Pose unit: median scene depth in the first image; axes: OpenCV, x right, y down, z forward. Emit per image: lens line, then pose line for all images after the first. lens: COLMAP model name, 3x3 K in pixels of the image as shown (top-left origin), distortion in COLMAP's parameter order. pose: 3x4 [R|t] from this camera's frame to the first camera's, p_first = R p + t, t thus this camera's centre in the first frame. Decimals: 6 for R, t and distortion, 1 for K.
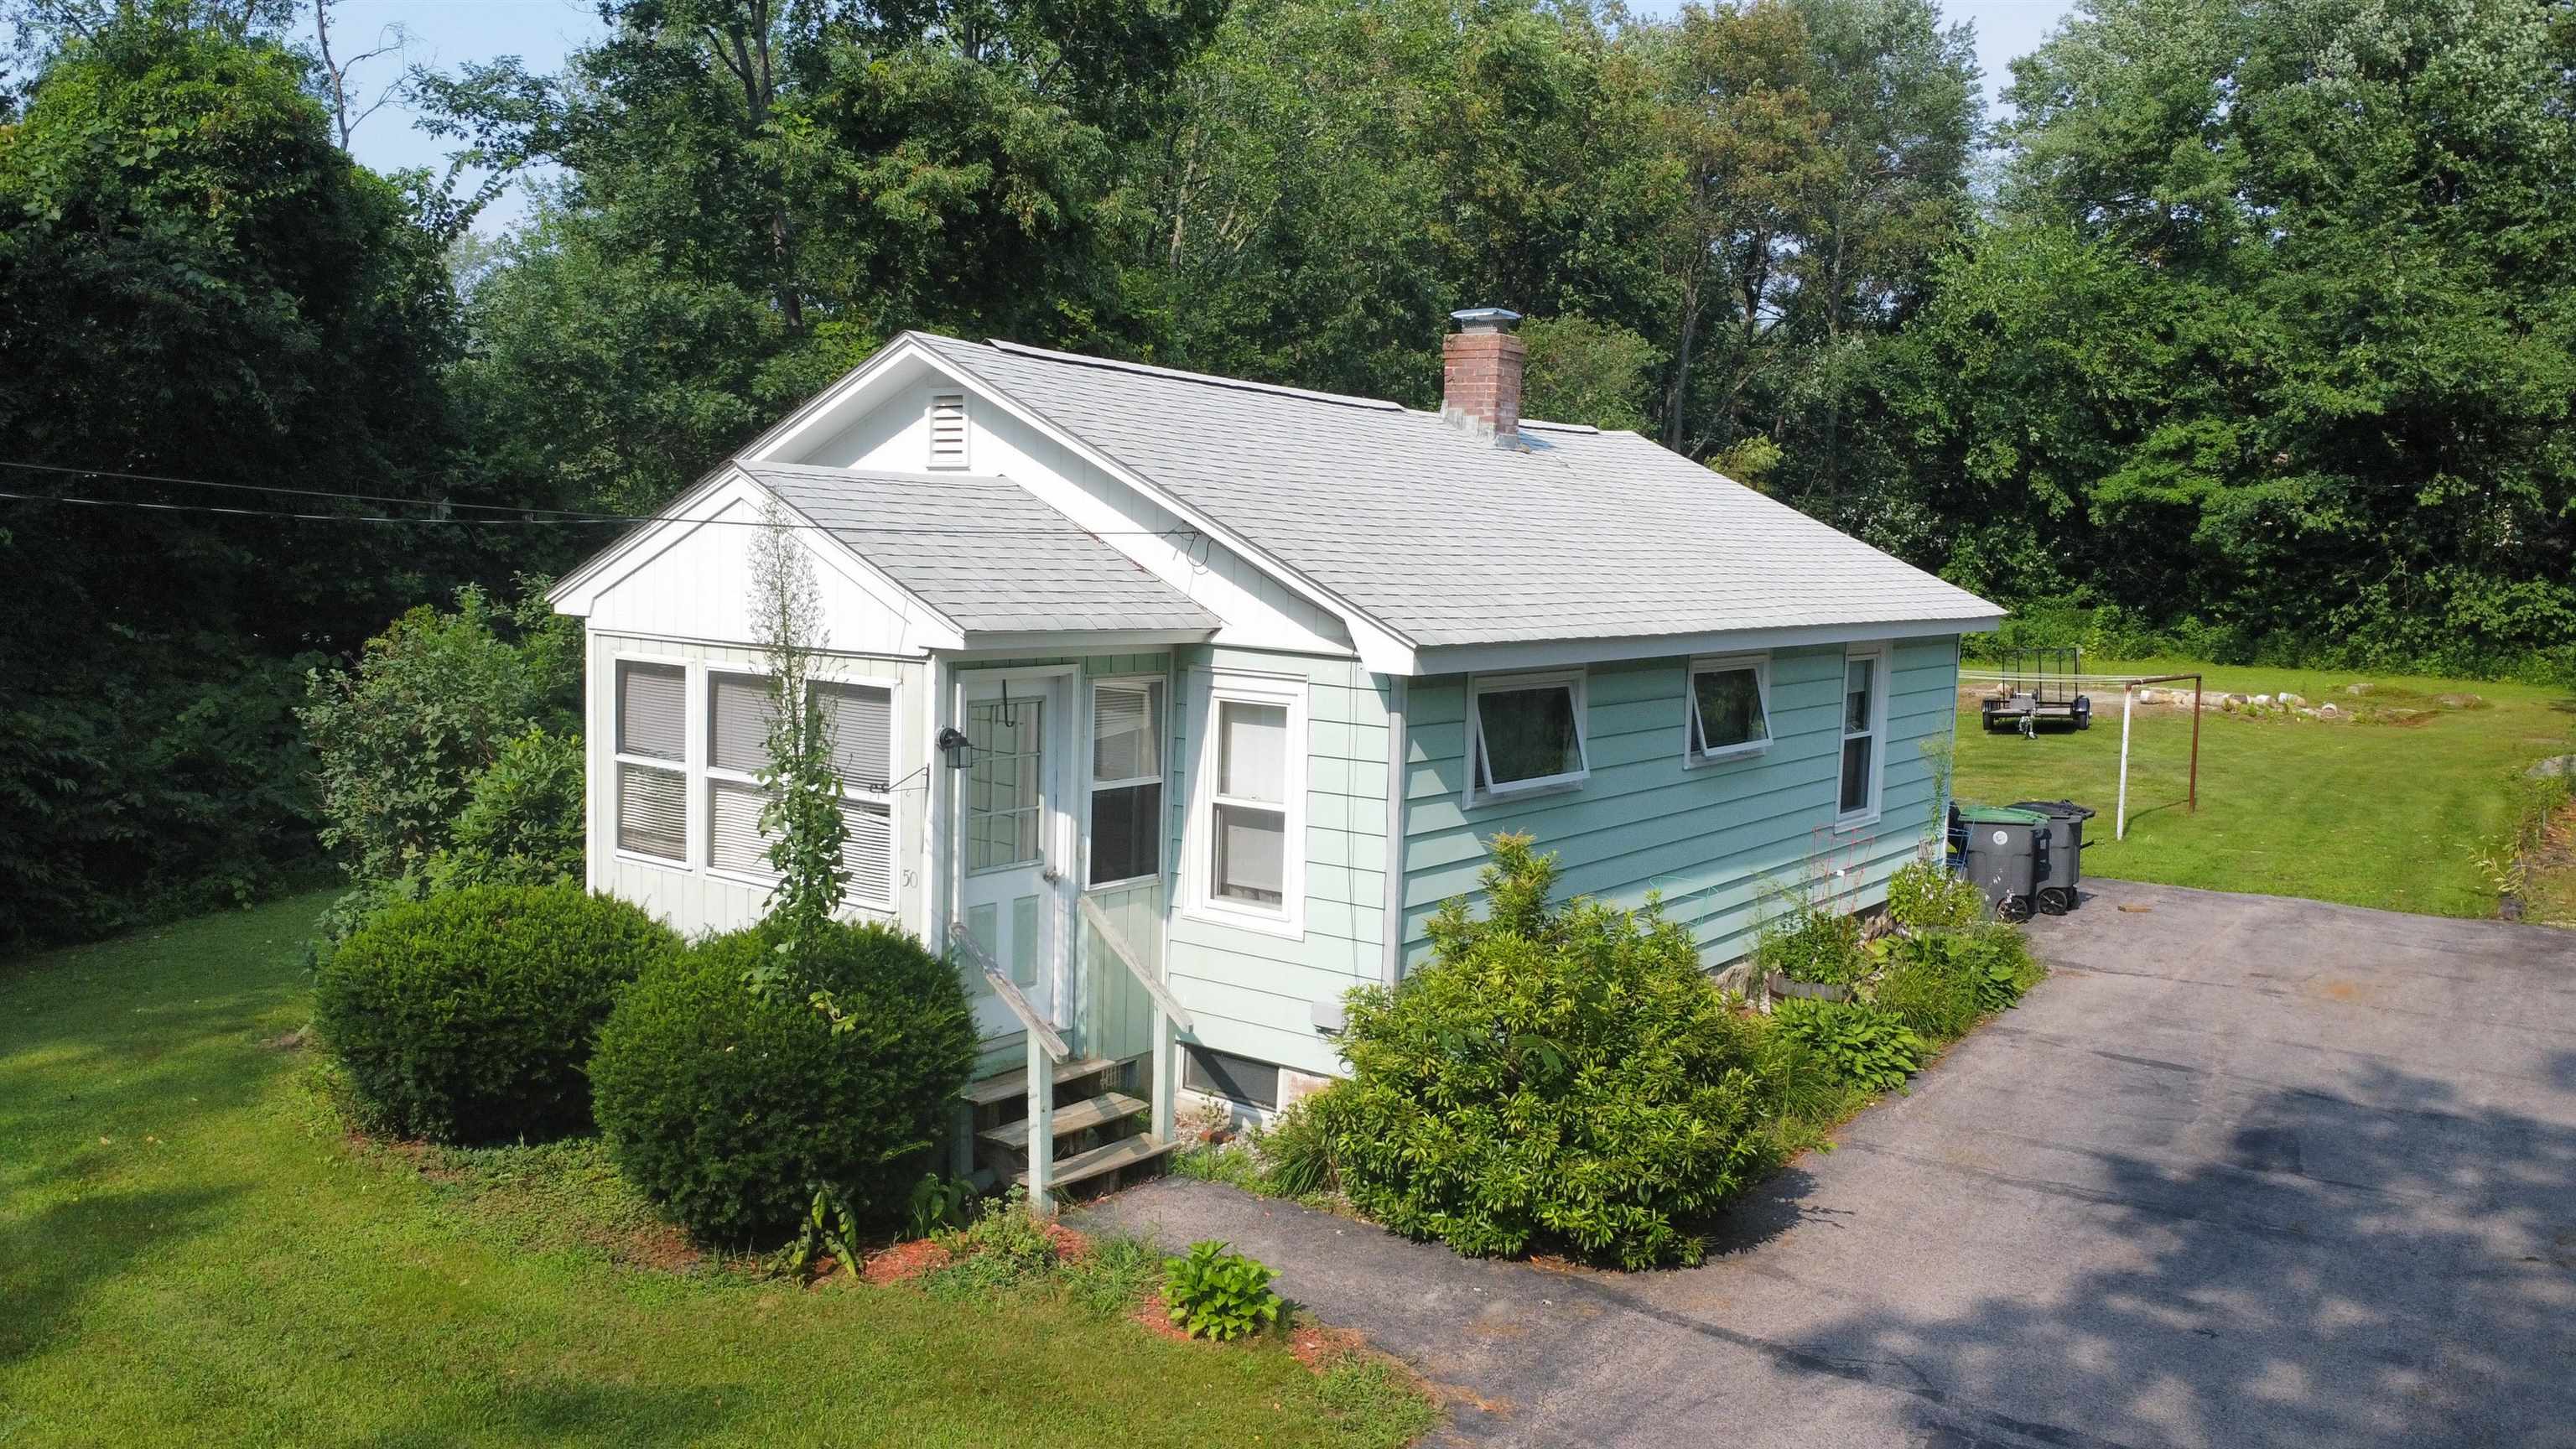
lens RADIAL K [[1905.8, 0, 1288.0], [0, 1905.8, 724.5], [0, 0, 1]] dist [-0.000933, 0.016049]
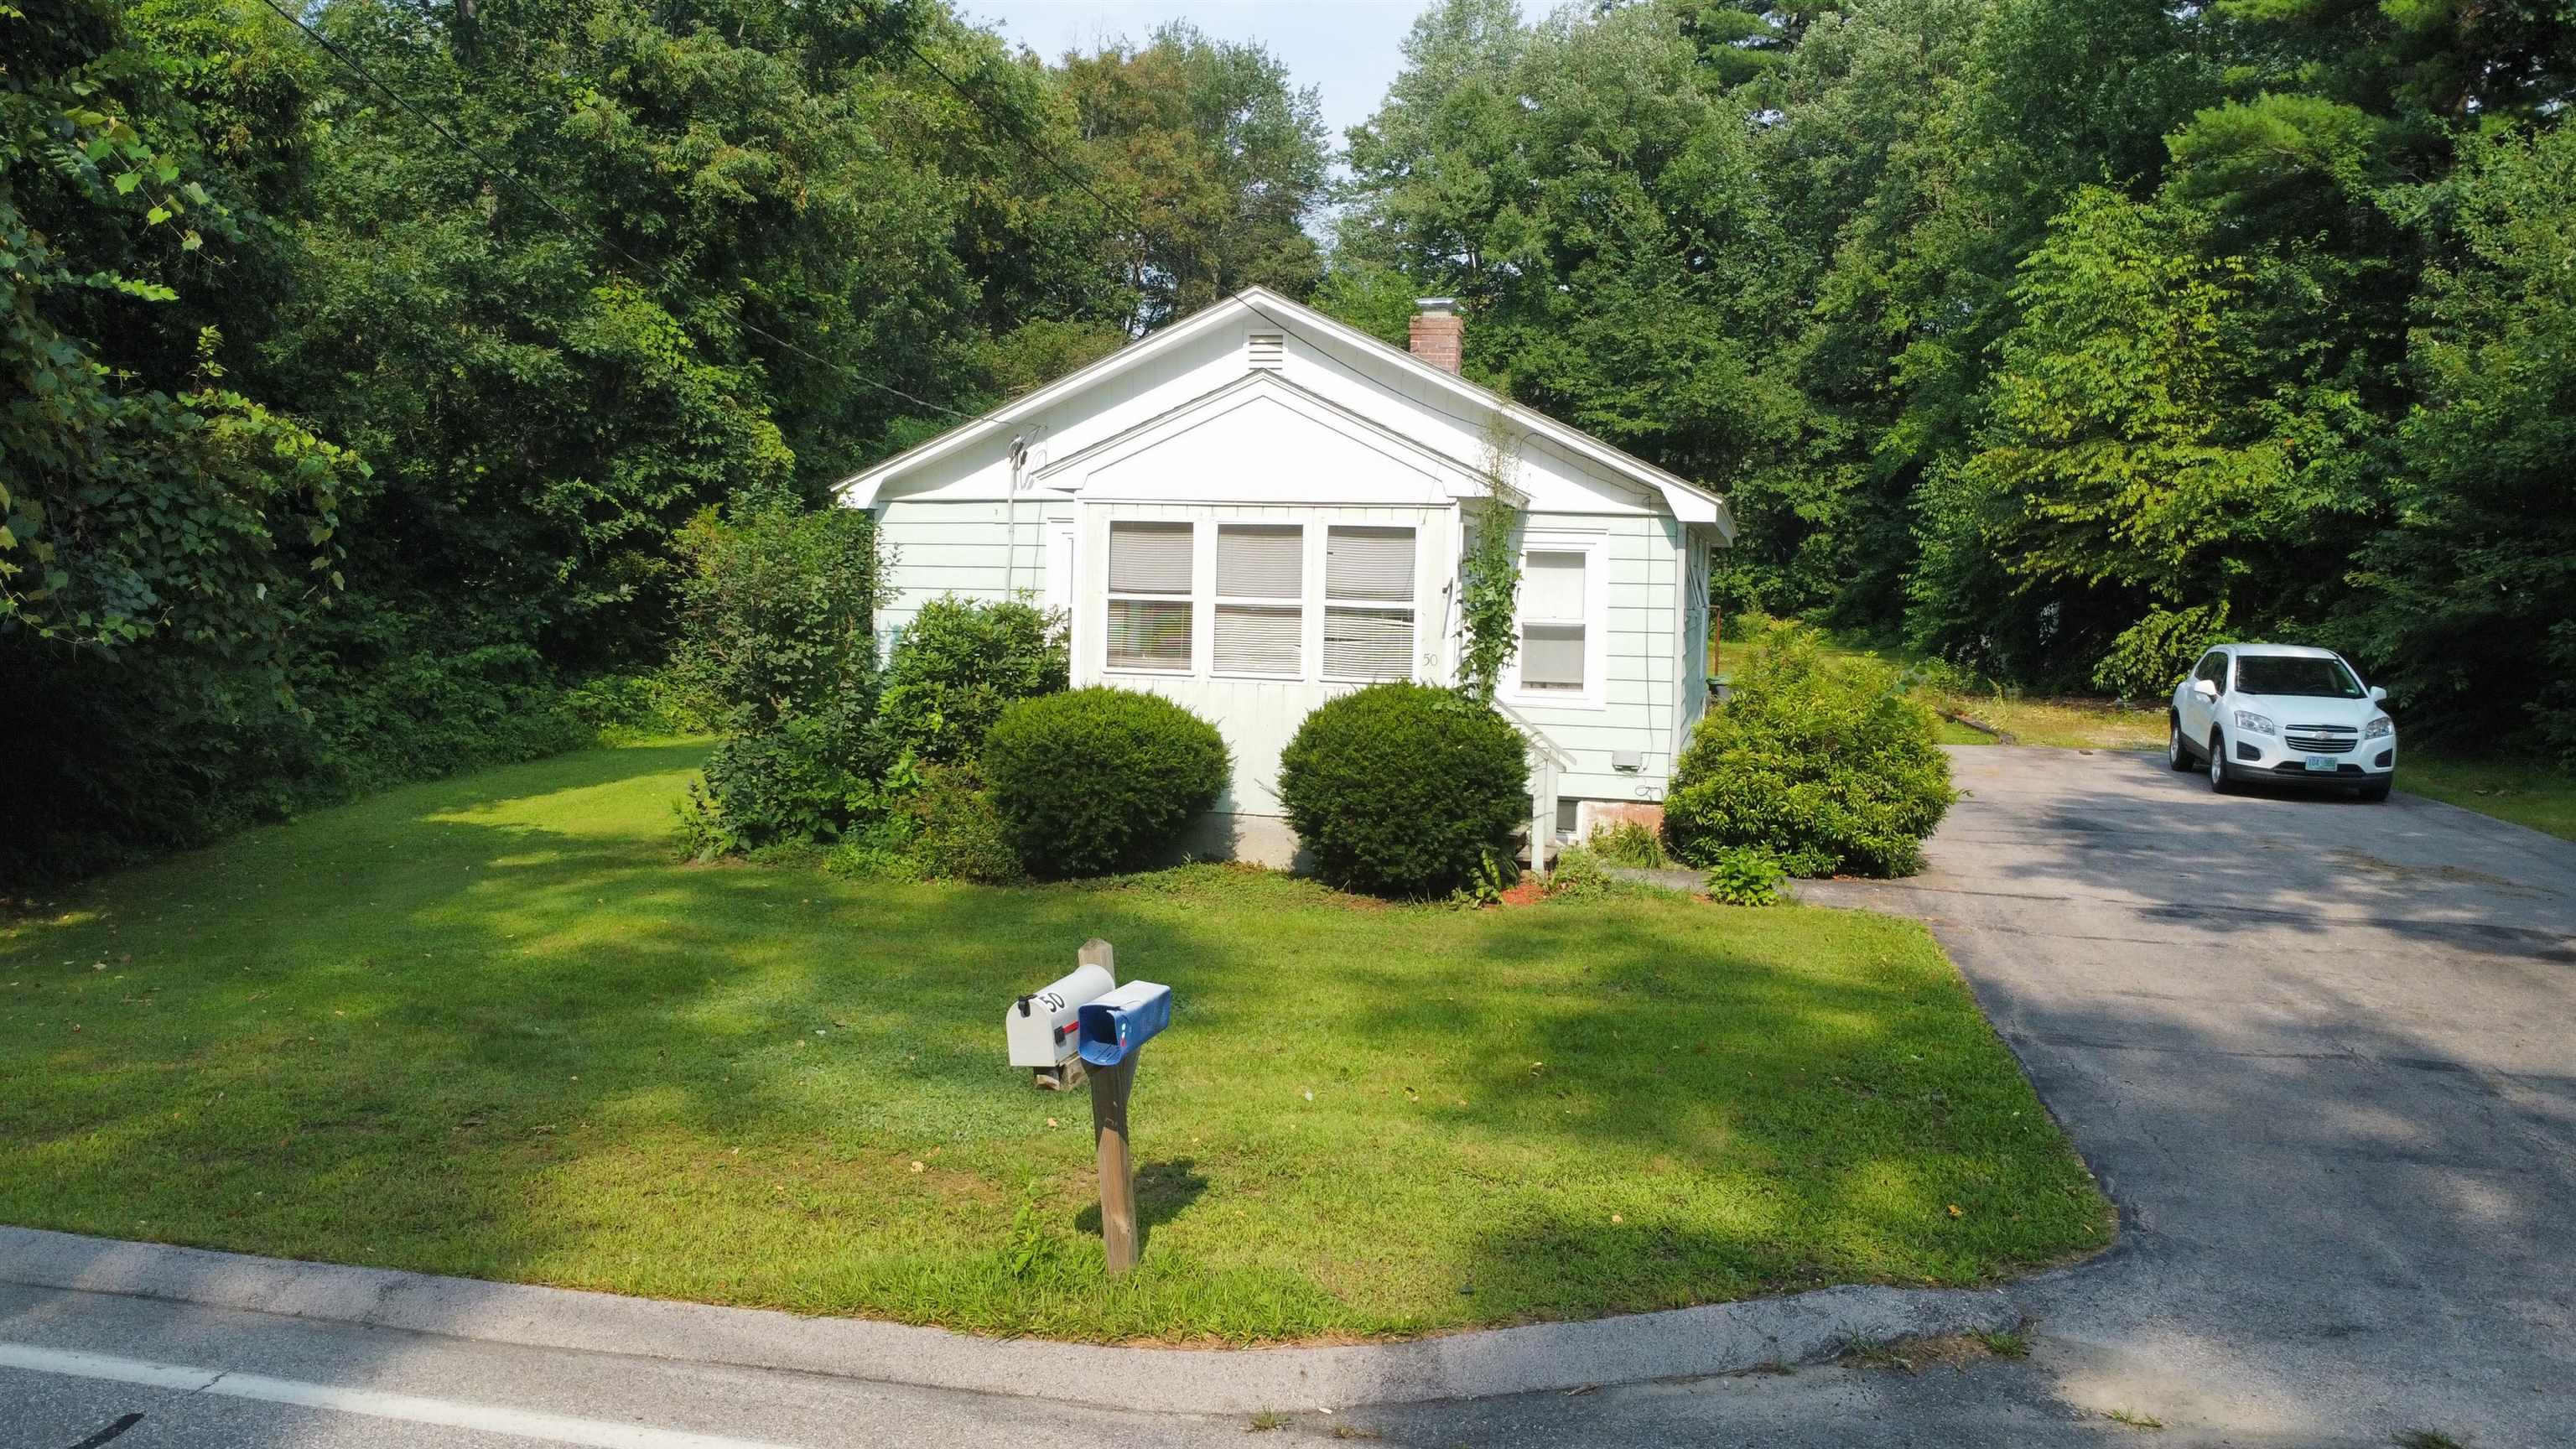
lens RADIAL K [[1894.5, 0, 1288.0], [0, 1894.5, 724.5], [0, 0, 1]] dist [-0.006232, 0.005433]
pose [[0.918600, -0.033295, 0.393784, -0.791311], [0.038142, 0.999262, -0.004486, 0.121207], [-0.393344, 0.019141, 0.919192, -0.248490]]
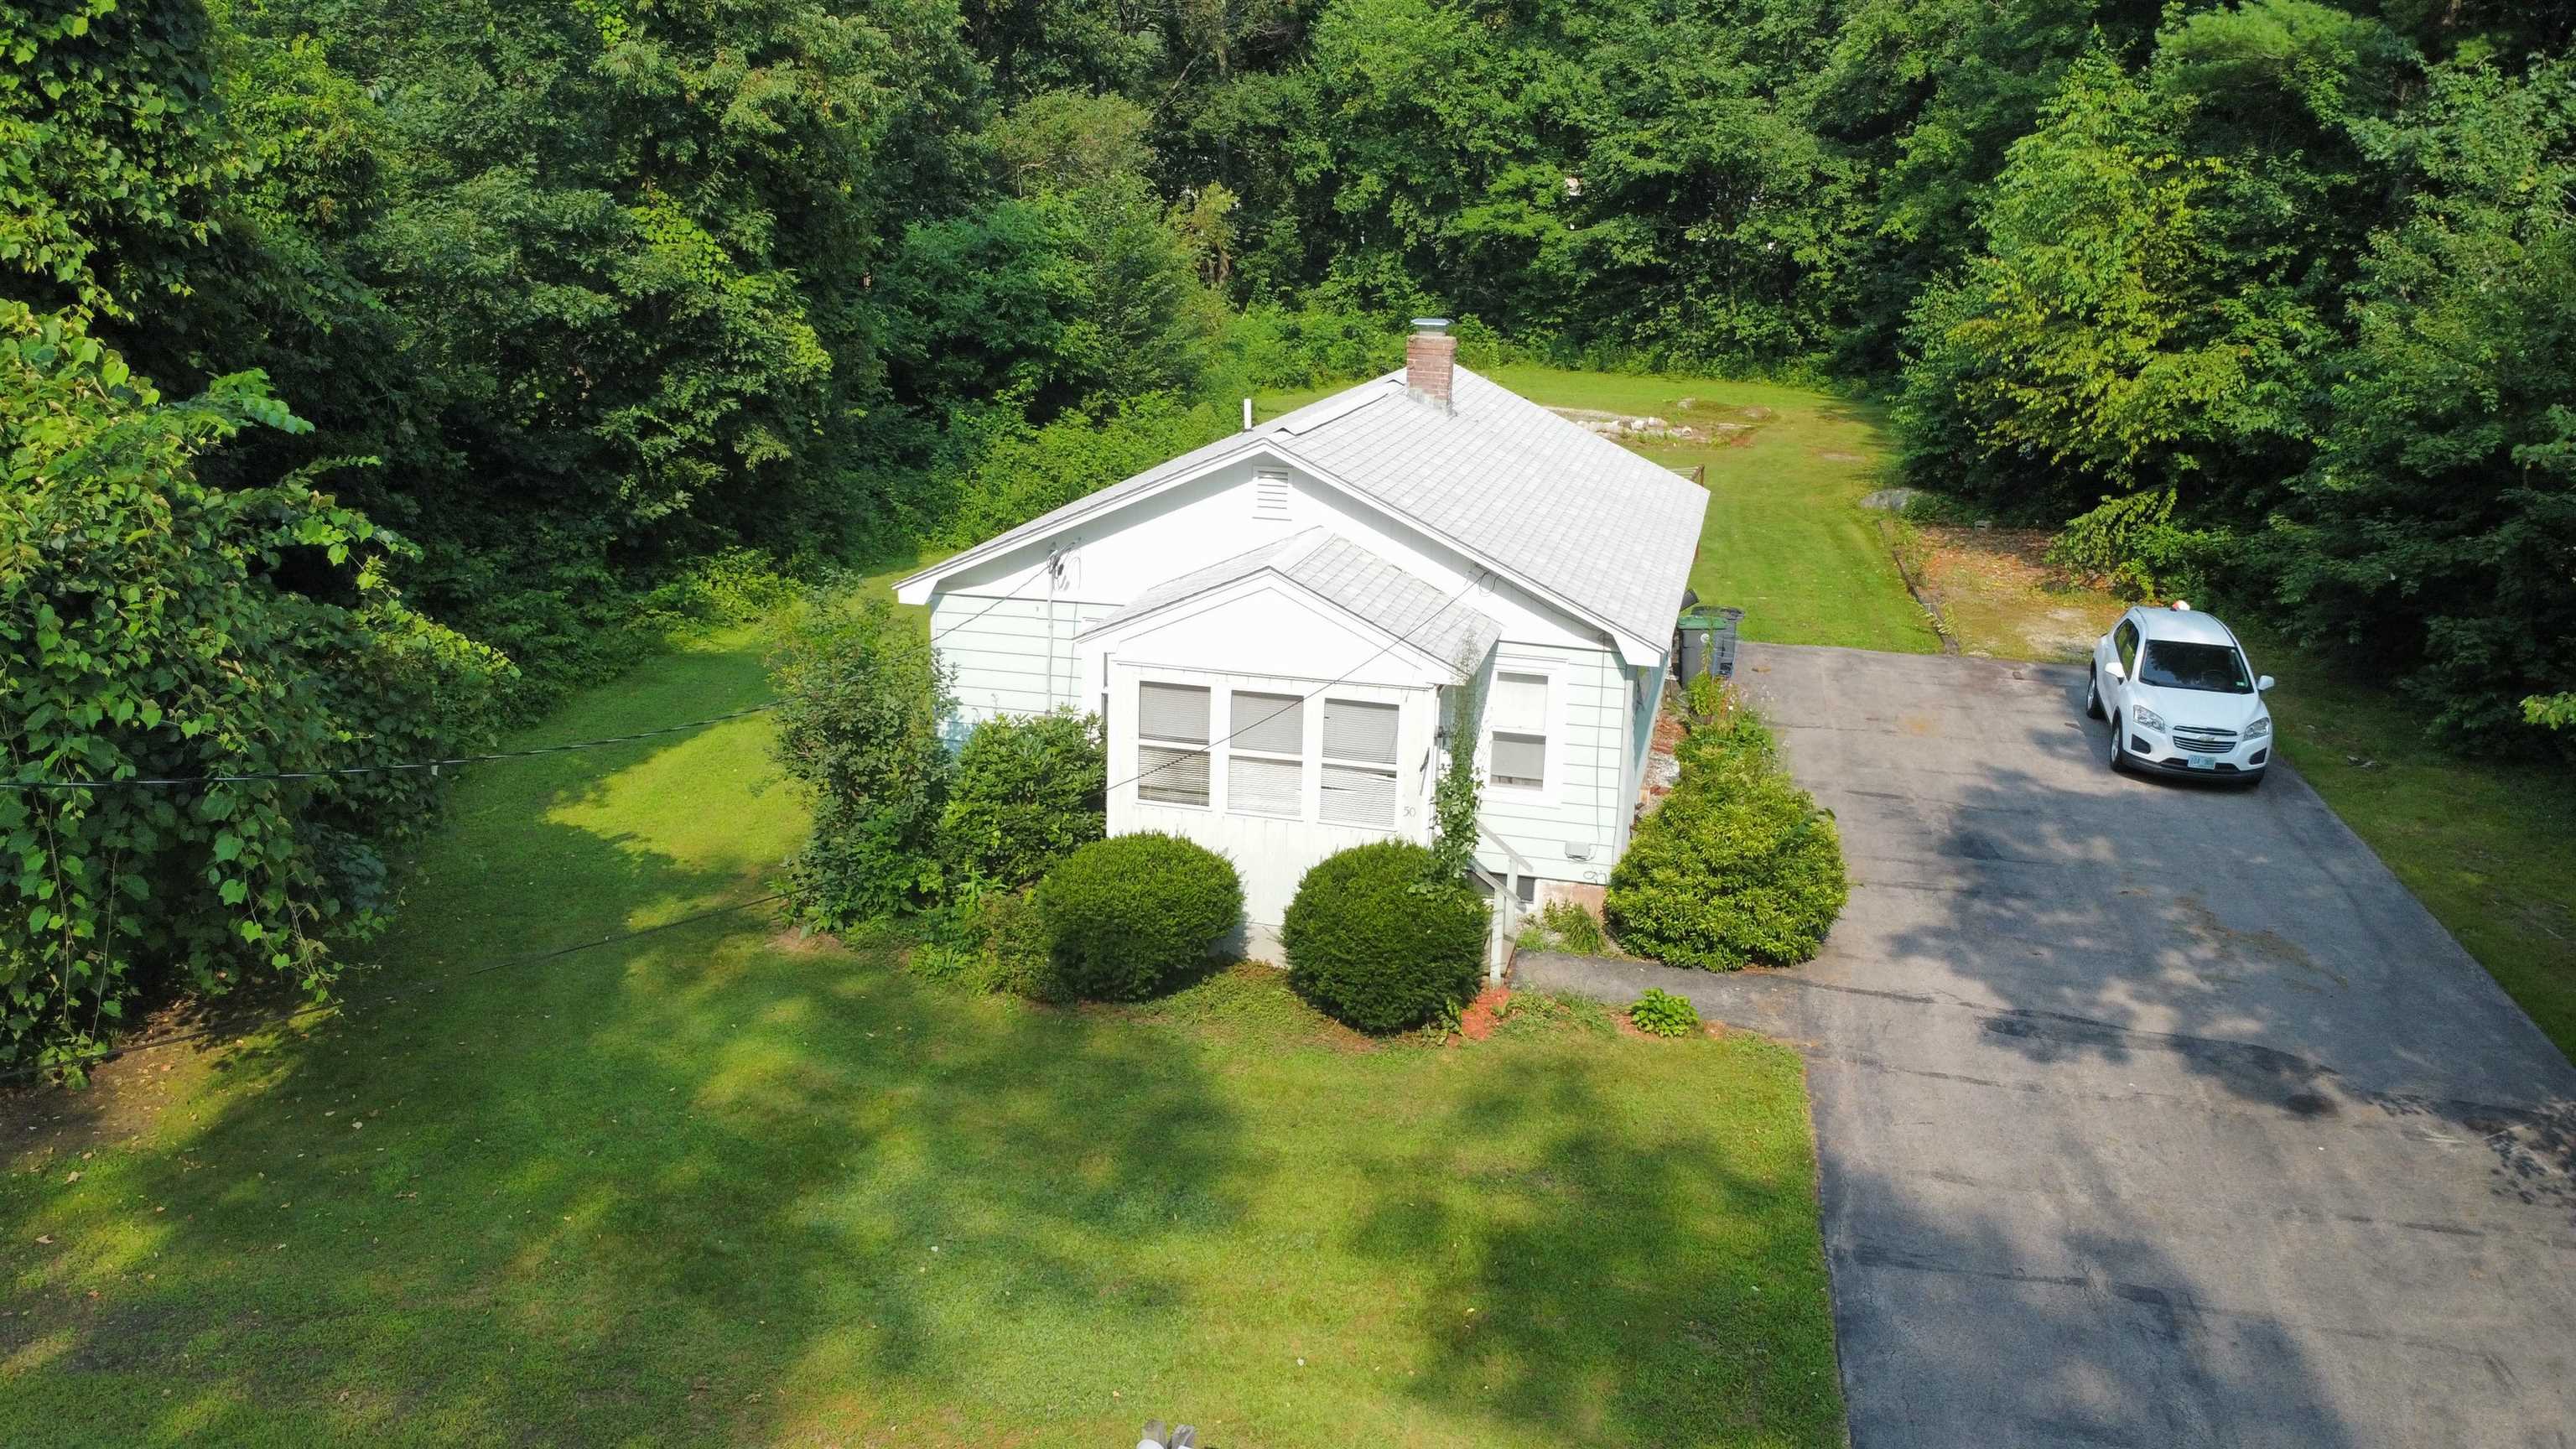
lens RADIAL K [[1888.2, 0, 1288.0], [0, 1888.2, 724.5], [0, 0, 1]] dist [-0.005236, -0.007295]
pose [[0.921067, -0.108561, 0.373965, -0.851394], [0.034641, 0.979388, 0.198995, -0.310163], [-0.387860, -0.170333, 0.905843, -0.444966]]
